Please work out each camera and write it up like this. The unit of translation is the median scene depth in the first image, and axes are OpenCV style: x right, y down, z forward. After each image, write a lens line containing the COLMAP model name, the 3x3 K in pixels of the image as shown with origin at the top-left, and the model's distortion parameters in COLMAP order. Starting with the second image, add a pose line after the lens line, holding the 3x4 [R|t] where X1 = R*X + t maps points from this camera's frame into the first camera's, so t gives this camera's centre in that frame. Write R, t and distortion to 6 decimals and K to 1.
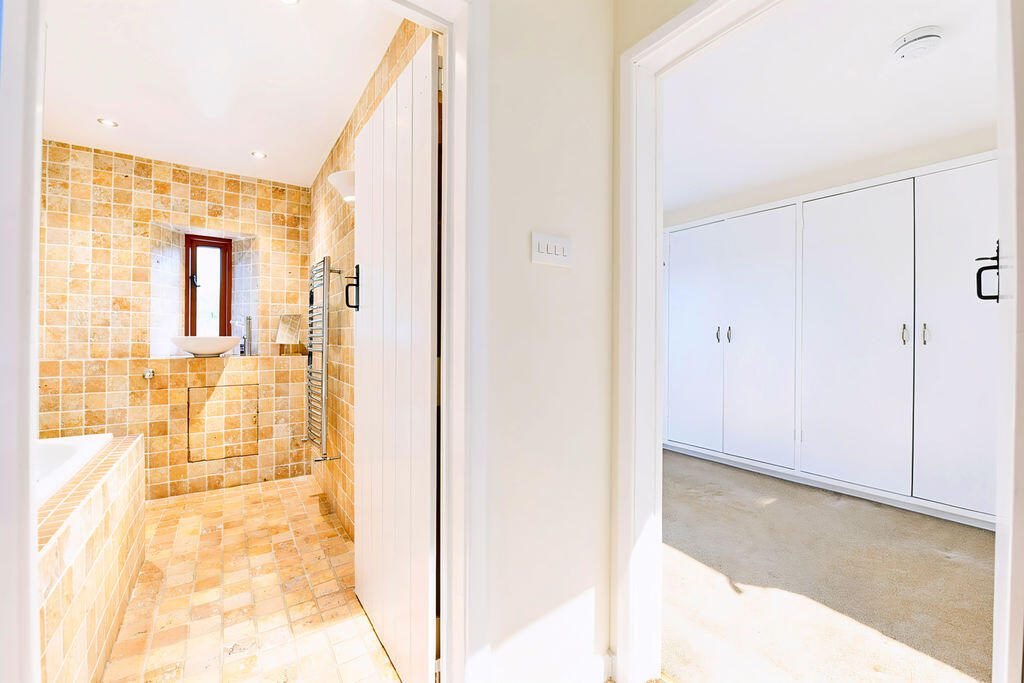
lens RADIAL K [[410.5, 0, 520.2], [0, 410.5, 344.4], [0, 0, 1]] dist [-0.004170, -0.000514]
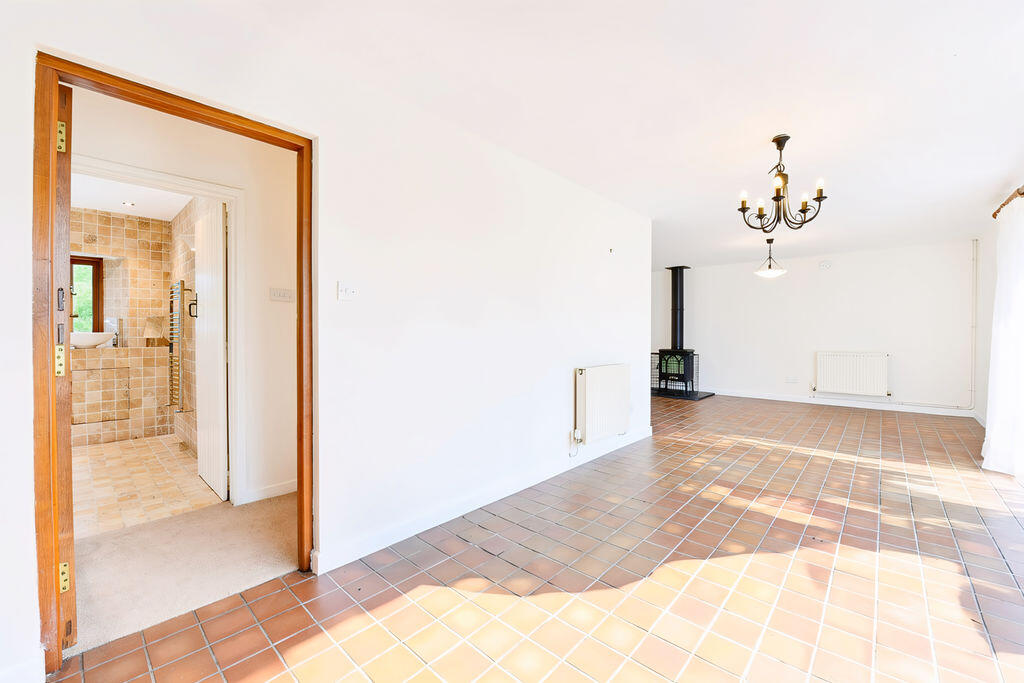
lens RADIAL K [[410.5, 0, 502.9], [0, 410.5, 341.9], [0, 0, 1]] dist [-0.004170, -0.000514]
pose [[0.981777, -0.008014, 0.189866, 0.320256], [0.006651, 0.999947, 0.007818, 0.008172], [-0.189919, -0.006413, 0.981779, -0.564302]]
